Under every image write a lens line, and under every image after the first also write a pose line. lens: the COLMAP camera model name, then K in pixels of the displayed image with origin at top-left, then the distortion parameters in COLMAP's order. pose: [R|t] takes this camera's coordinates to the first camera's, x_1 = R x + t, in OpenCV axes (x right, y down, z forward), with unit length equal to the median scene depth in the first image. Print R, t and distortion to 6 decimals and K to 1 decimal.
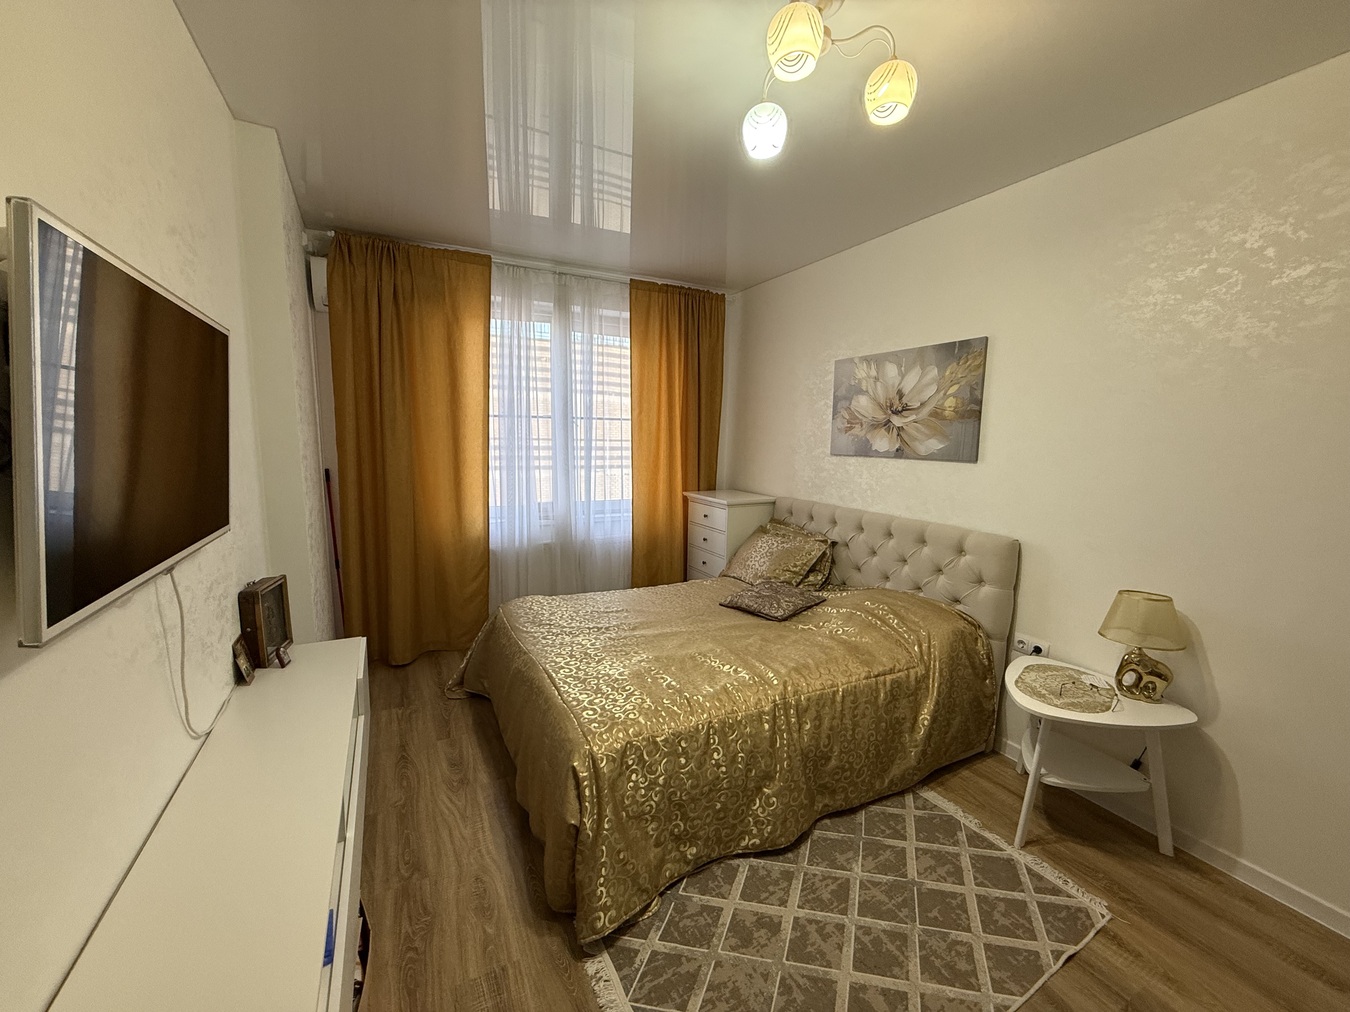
lens RADIAL K [[537.4, 0, 678.5], [0, 537.4, 505.9], [0, 0, 1]] dist [-0.000205, -0.000271]
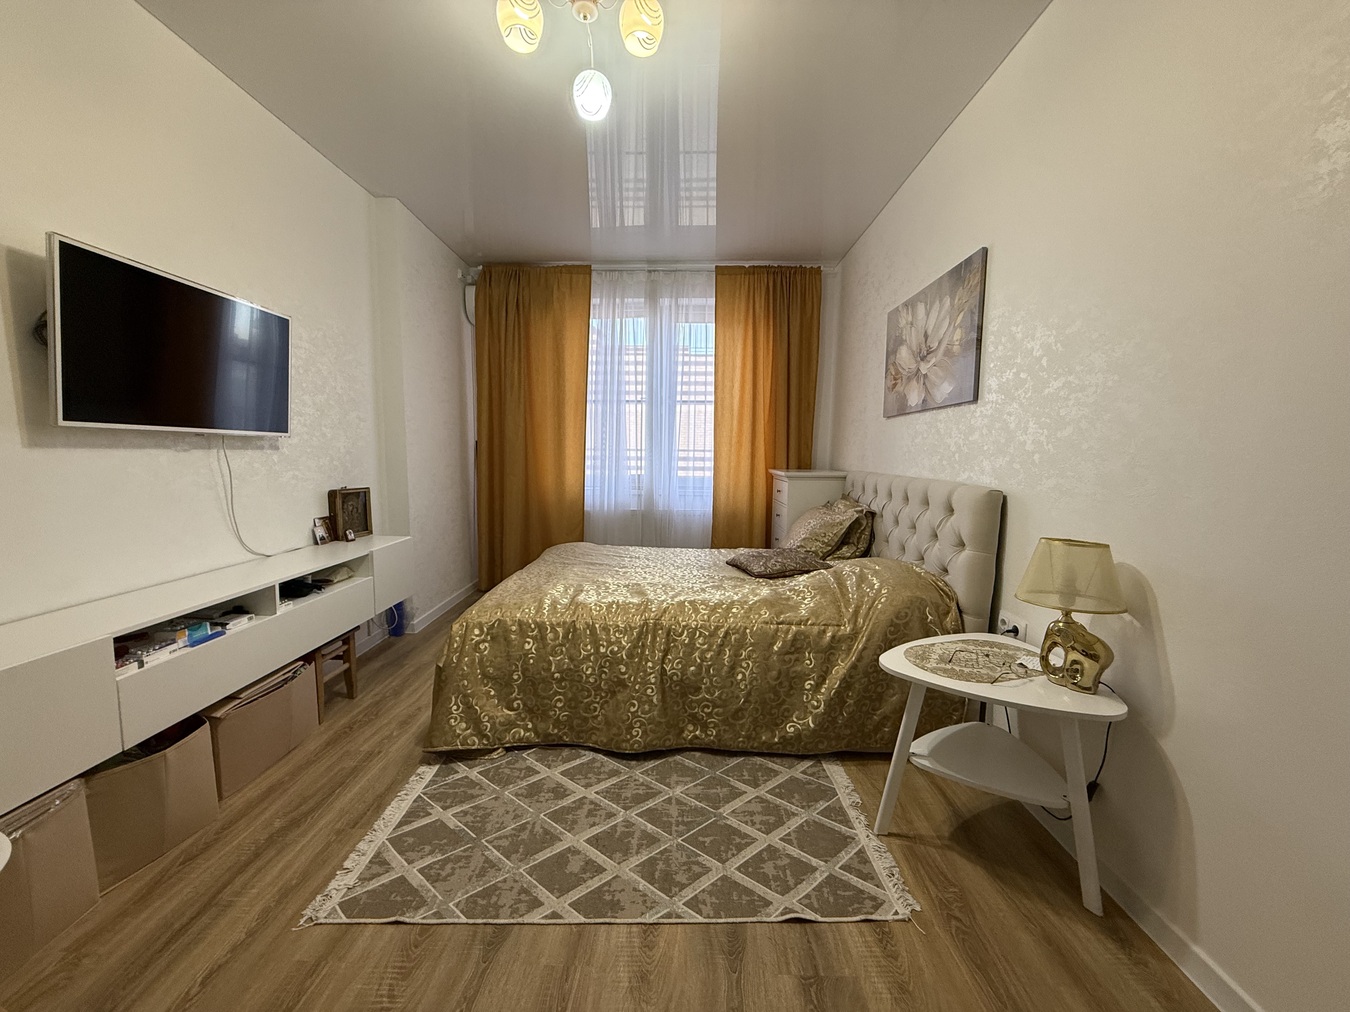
lens RADIAL K [[537.4, 0, 672.4], [0, 537.4, 506.8], [0, 0, 1]] dist [-0.000205, -0.000271]
pose [[0.875891, 0.041017, -0.480762, 0.583260], [-0.058417, 0.998066, -0.021276, 0.130671], [0.478959, 0.046720, 0.876593, 0.071844]]
